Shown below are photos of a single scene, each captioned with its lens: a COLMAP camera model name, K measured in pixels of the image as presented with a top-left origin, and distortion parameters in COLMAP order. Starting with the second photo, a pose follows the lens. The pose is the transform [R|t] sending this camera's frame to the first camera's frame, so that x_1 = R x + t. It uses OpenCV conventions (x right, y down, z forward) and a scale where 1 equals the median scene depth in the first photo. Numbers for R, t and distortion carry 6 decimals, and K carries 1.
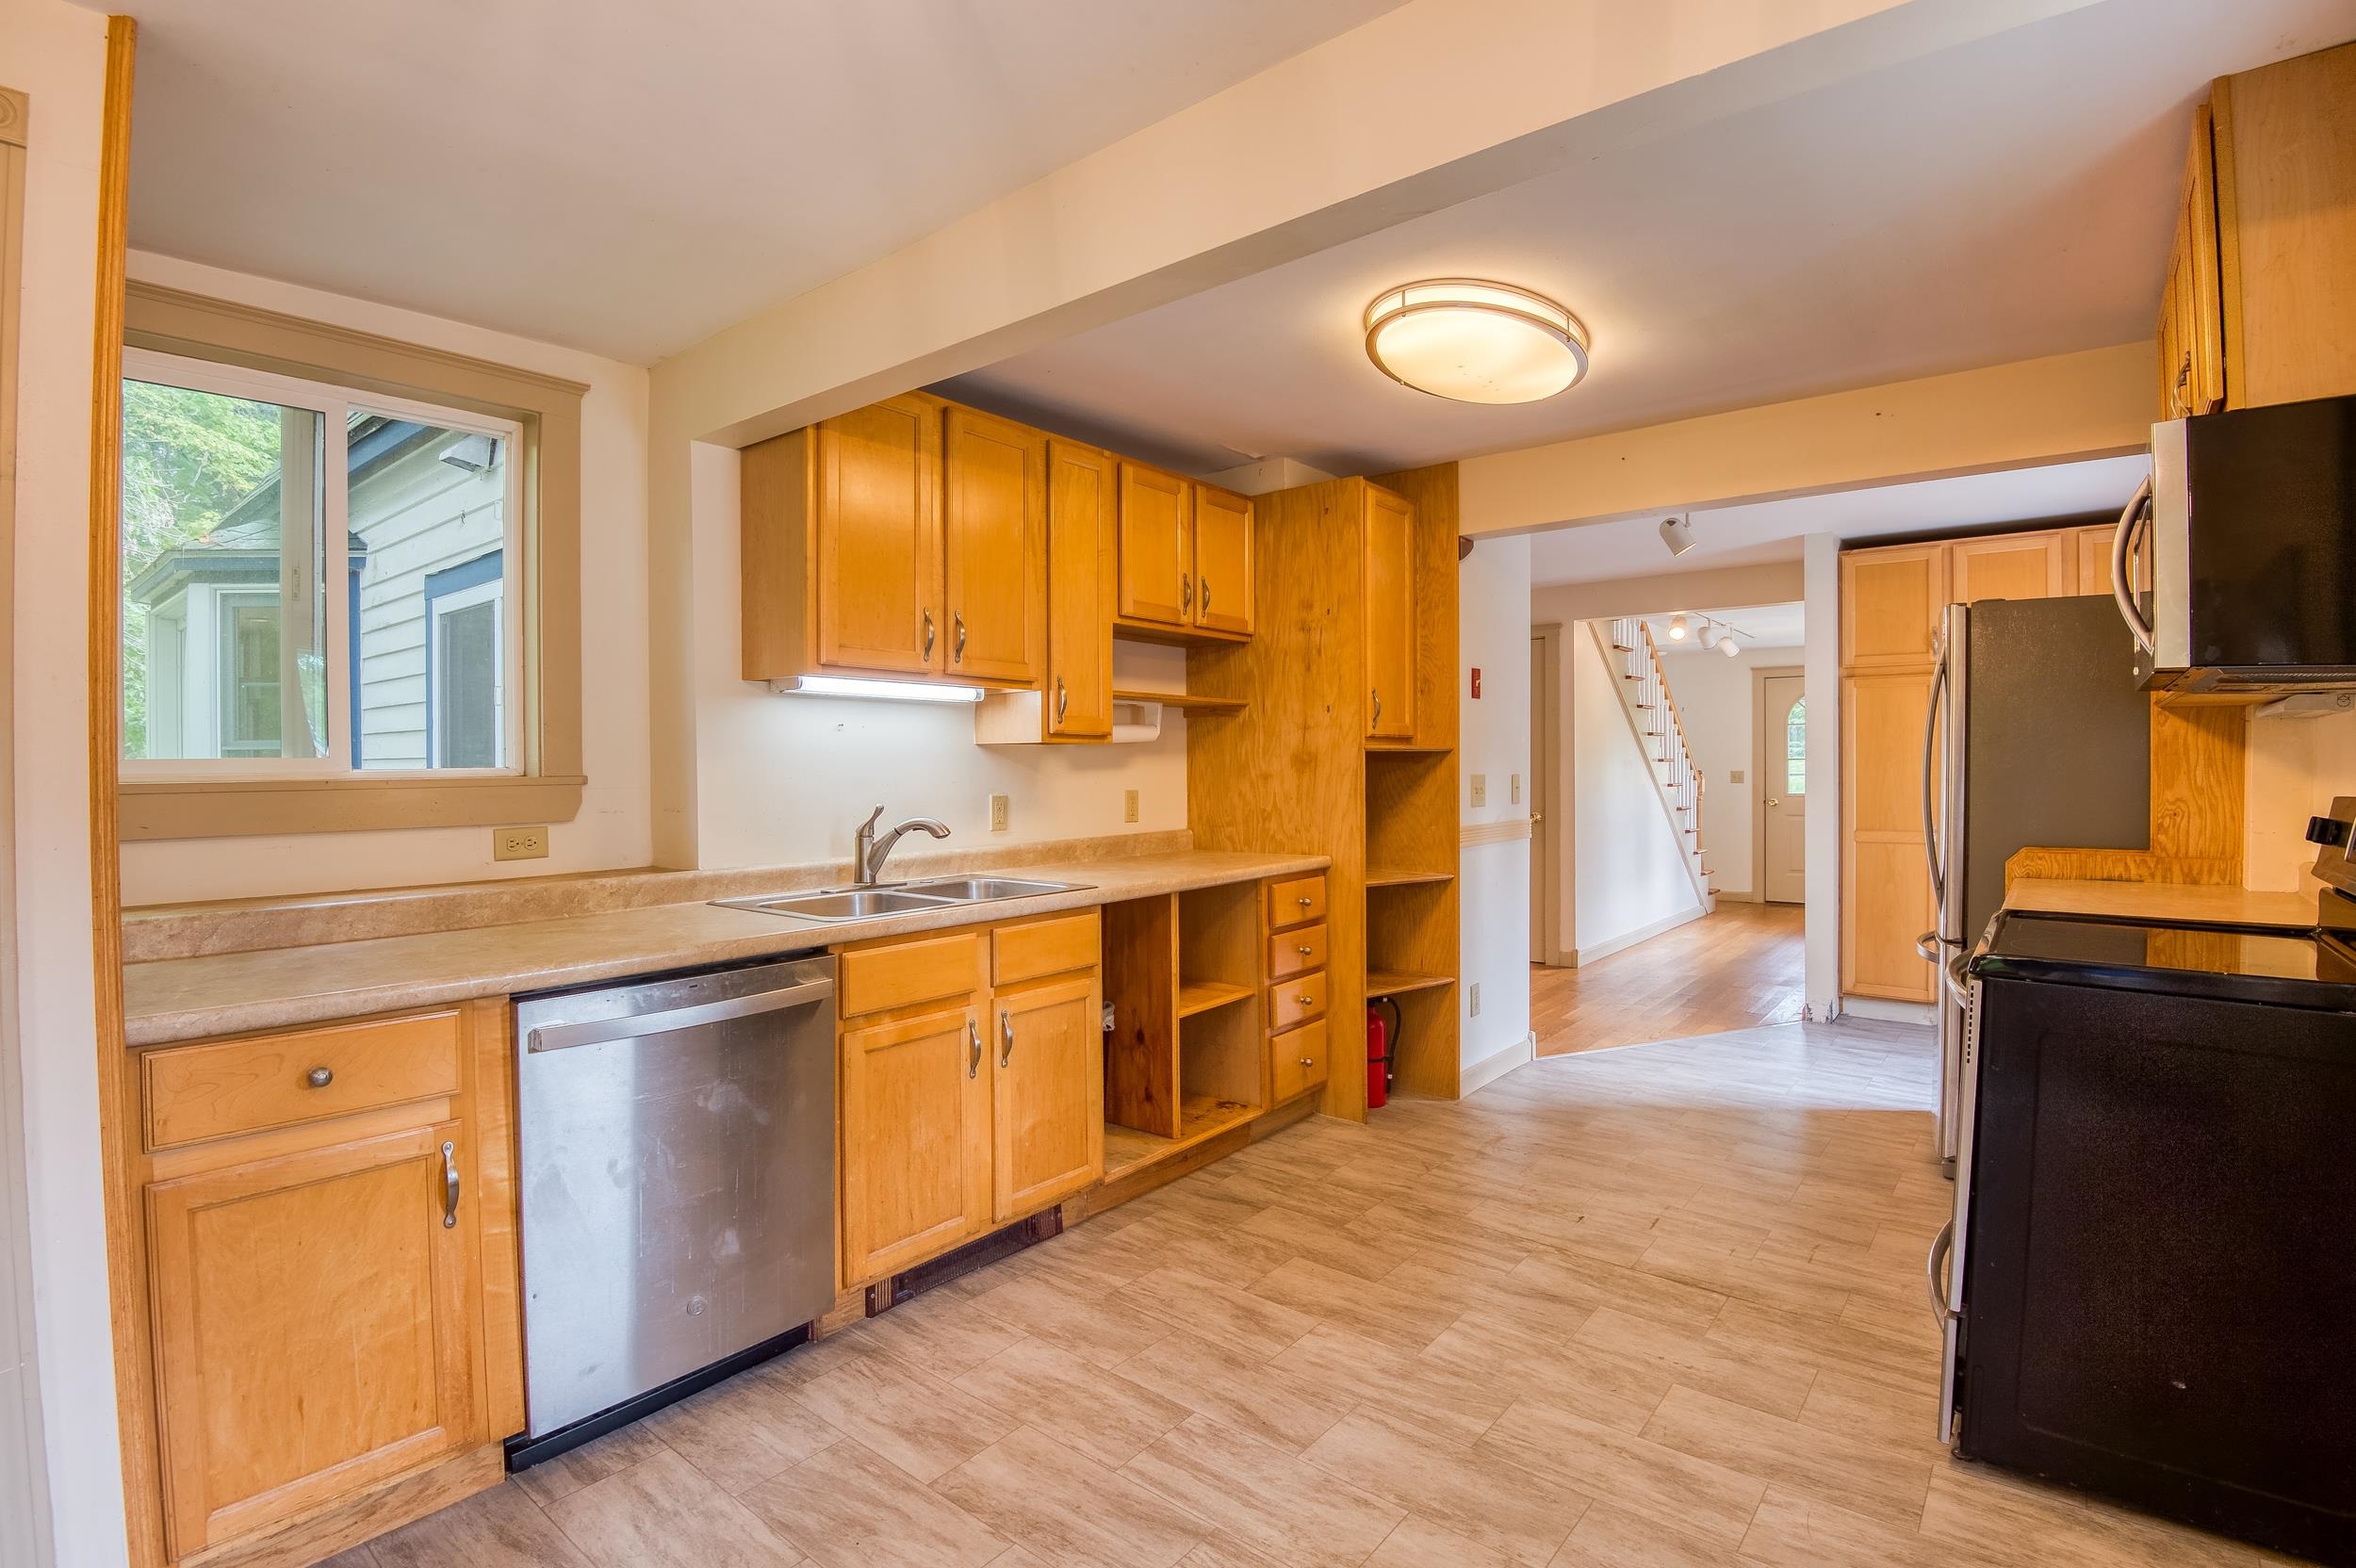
lens RADIAL K [[1122.7, 0, 1172.7], [0, 1122.7, 770.5], [0, 0, 1]] dist [-0.013894, -0.031751]
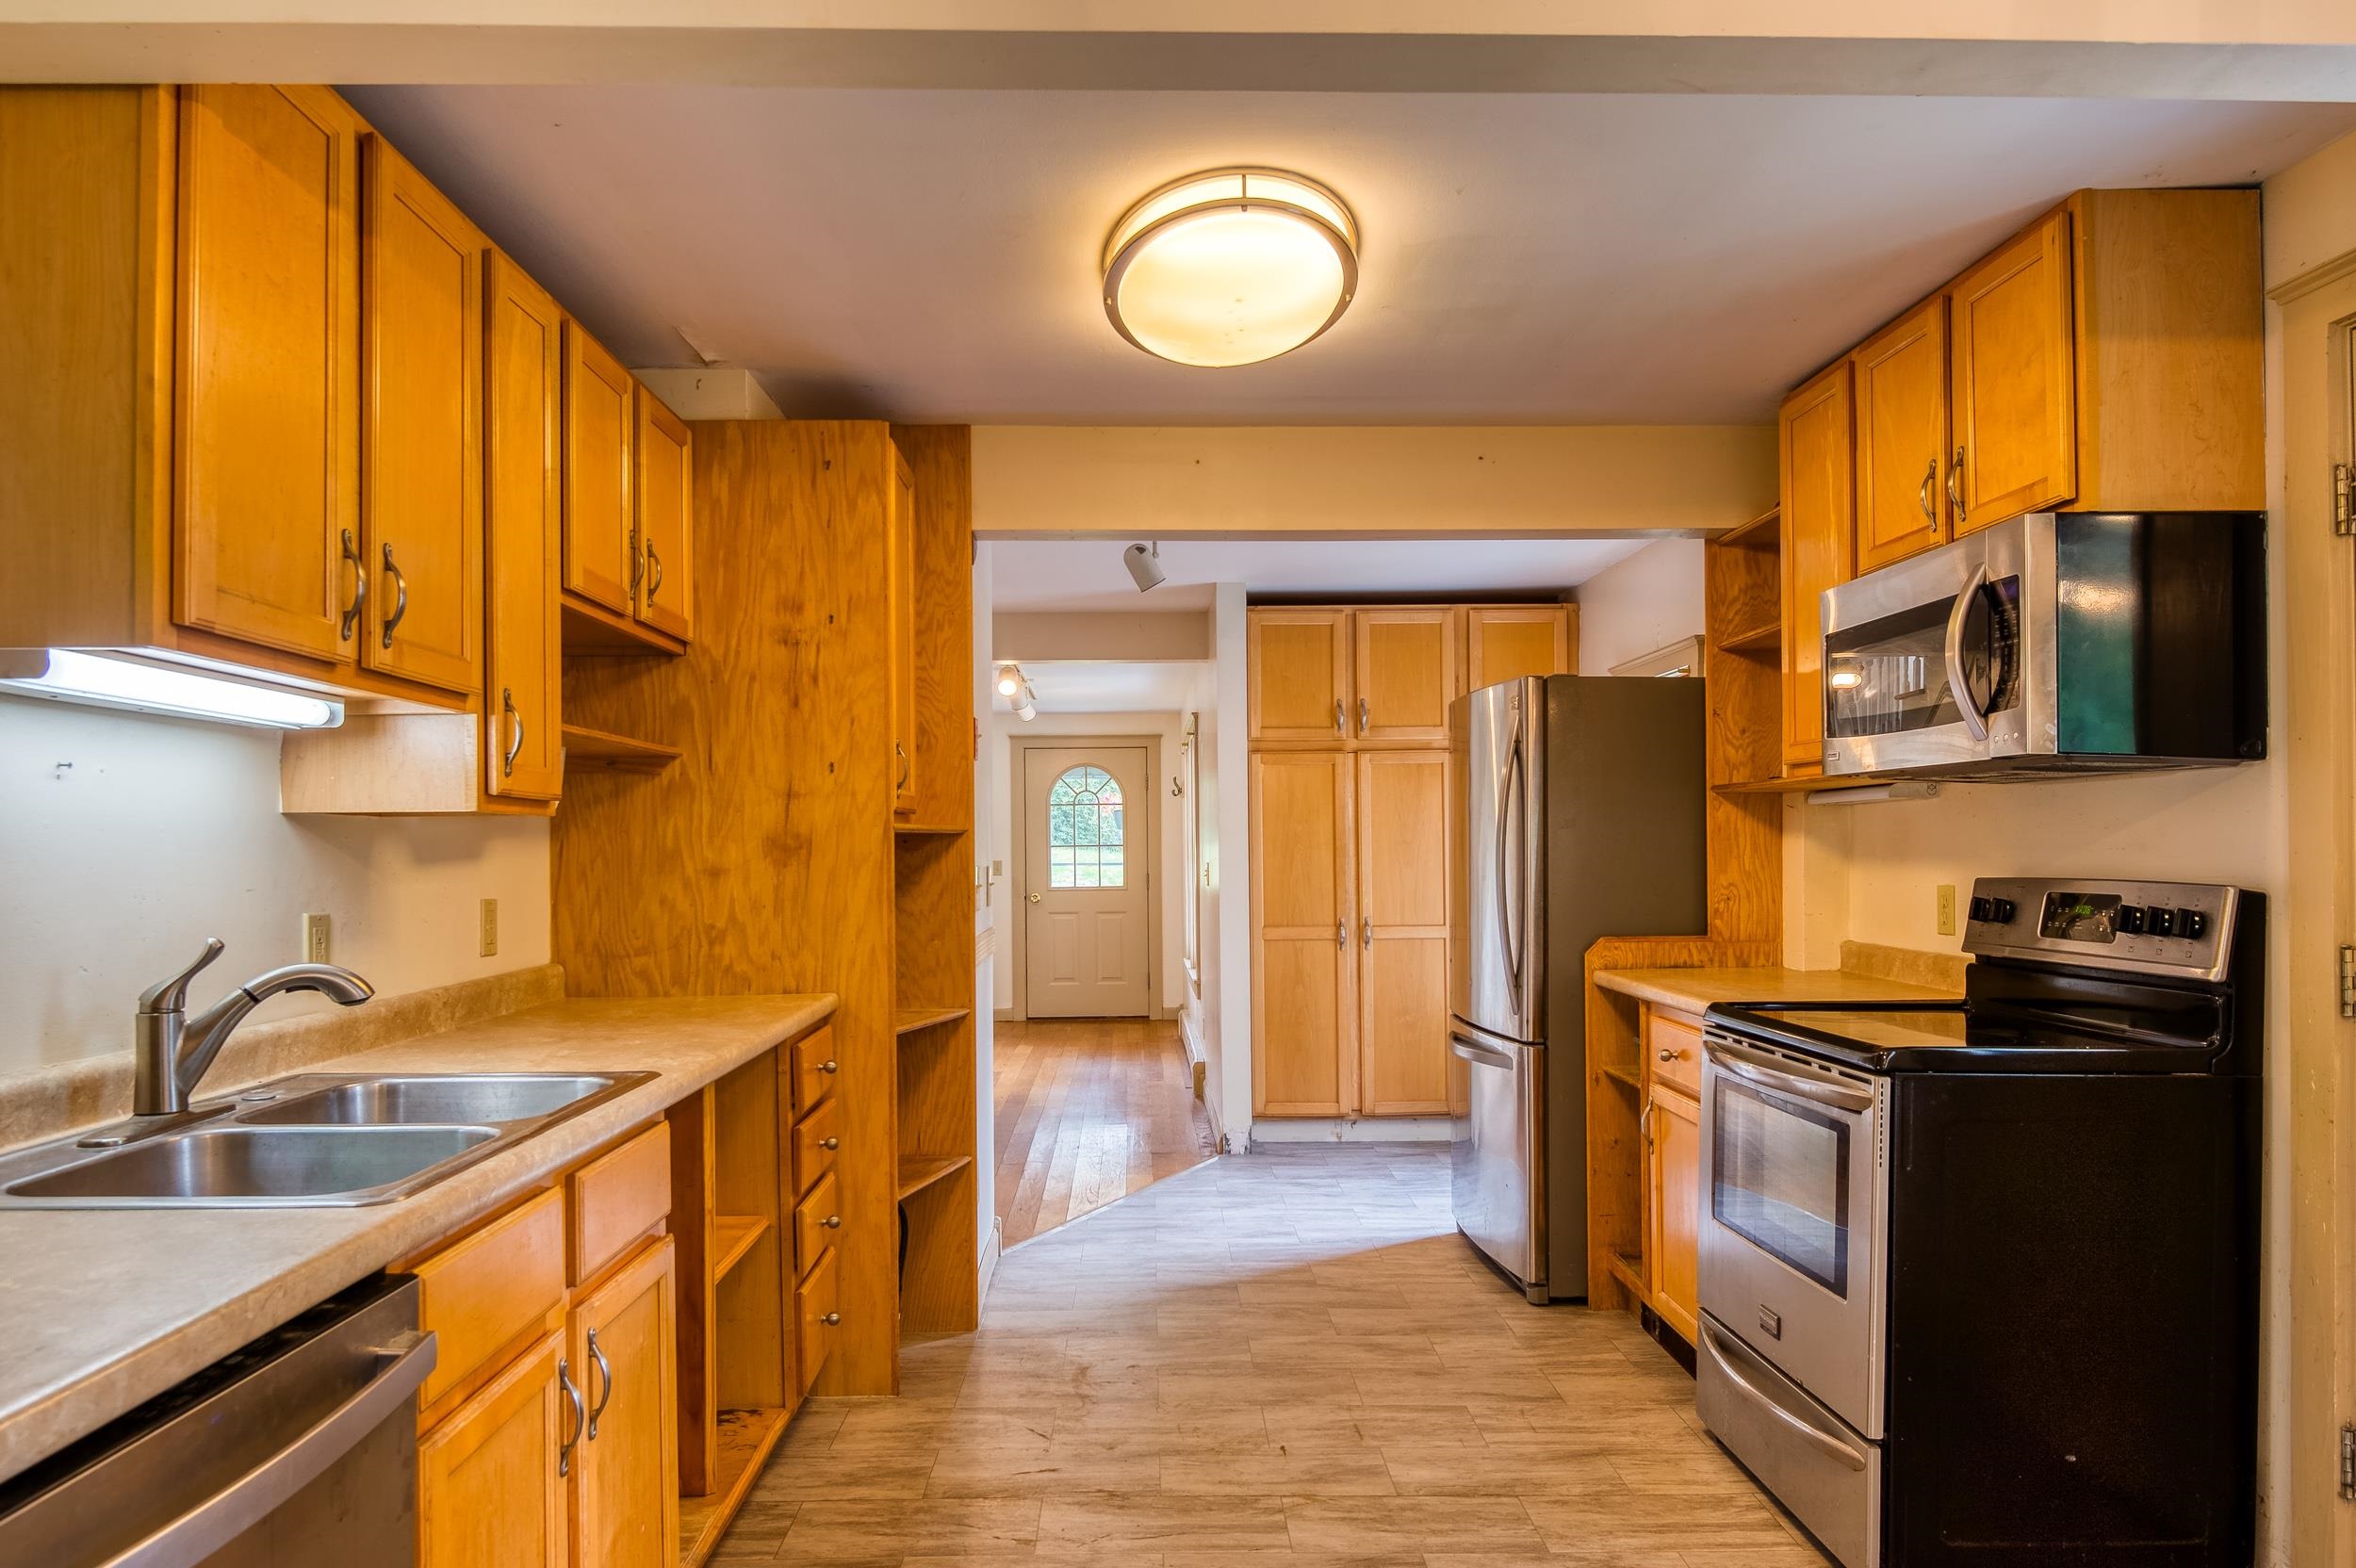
lens RADIAL K [[1501.3, 0, 1180.1], [0, 1501.3, 828.7], [0, 0, 1]] dist [0.023251, -0.054636]
pose [[0.752545, 0.007882, 0.658493, -0.283965], [0.007036, 0.999775, -0.020008, -0.000284], [-0.658503, 0.019690, 0.752321, 0.208591]]
